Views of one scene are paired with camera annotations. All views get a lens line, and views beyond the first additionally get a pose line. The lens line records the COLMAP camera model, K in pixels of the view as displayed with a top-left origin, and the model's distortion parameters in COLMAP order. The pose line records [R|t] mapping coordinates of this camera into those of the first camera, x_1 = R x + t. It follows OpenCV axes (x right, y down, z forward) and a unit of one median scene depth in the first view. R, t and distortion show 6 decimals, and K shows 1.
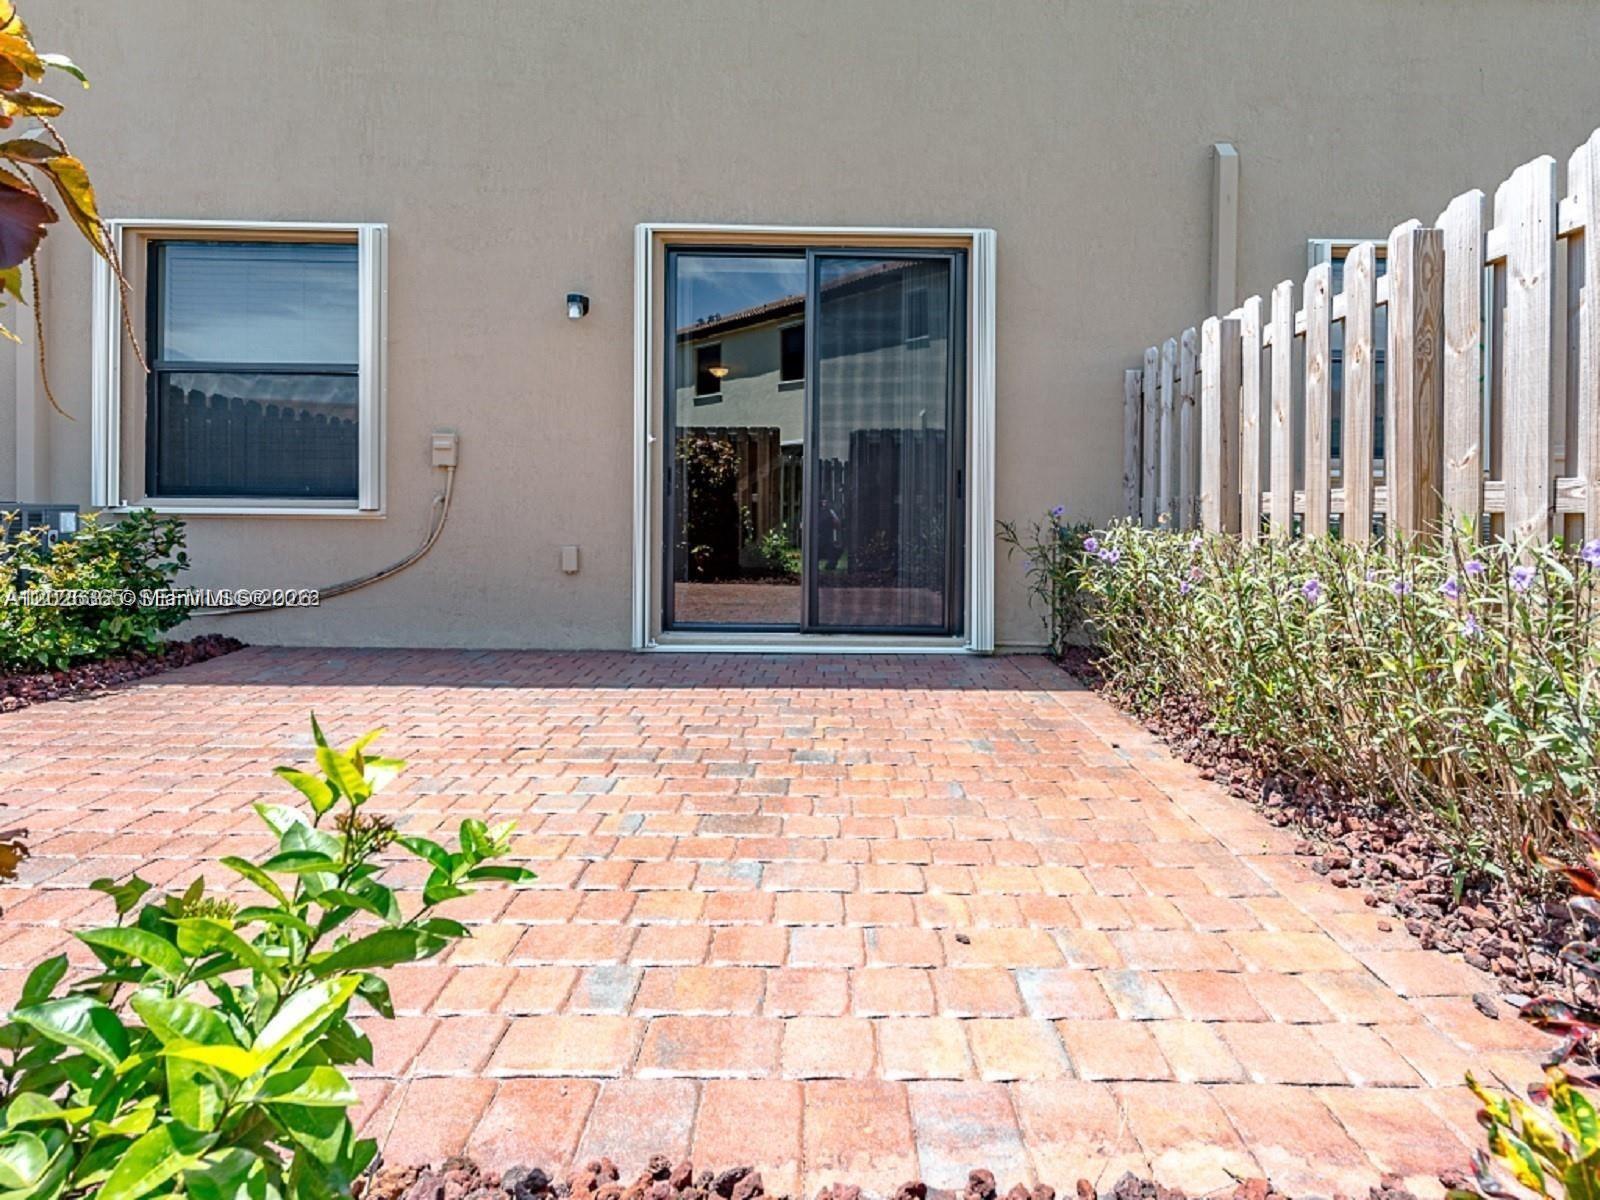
lens RADIAL K [[769.4, 0, 800.0], [0, 769.4, 600.0], [0, 0, 1]] dist [-0.003764, -0.000593]
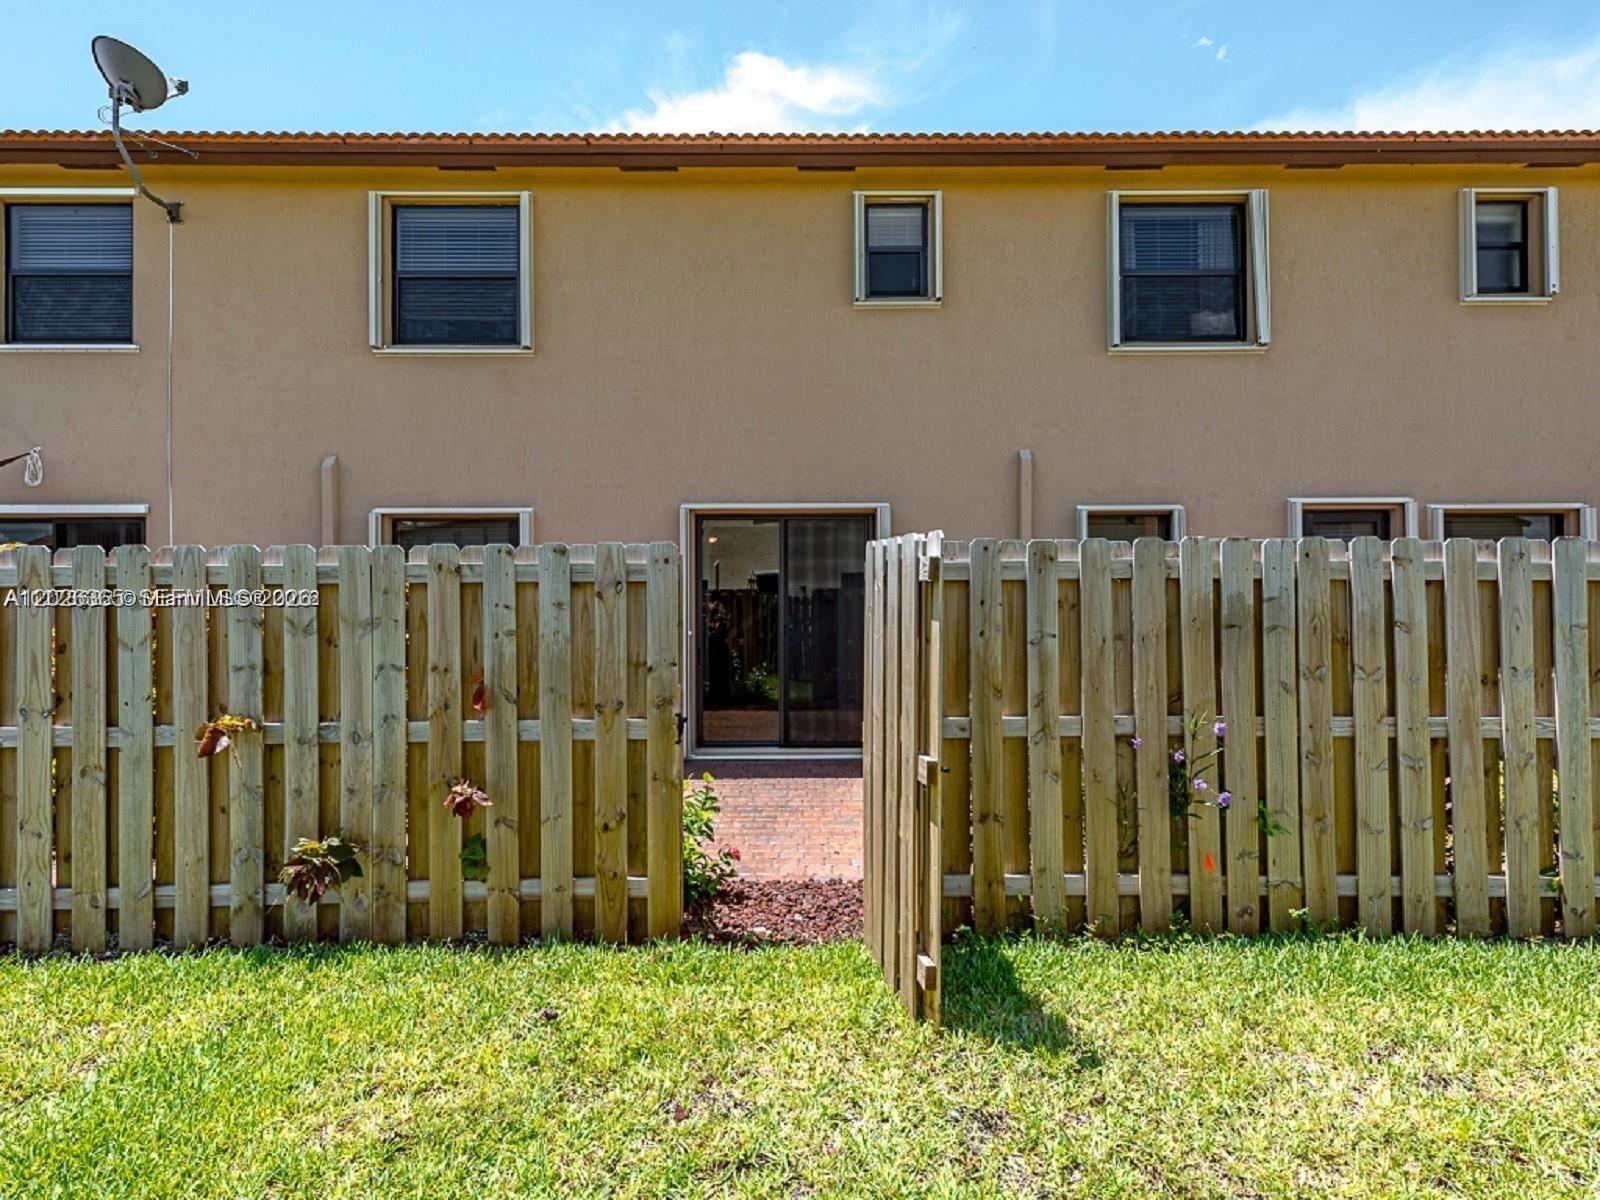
lens RADIAL K [[799.6, 0, 771.0], [0, 799.6, 601.3], [0, 0, 1]] dist [0.000192, 0.000014]
pose [[0.999906, -0.013641, -0.001165, -0.009295], [0.013370, 0.991268, -0.131185, -0.039563], [0.002944, 0.131157, 0.991357, -0.683795]]
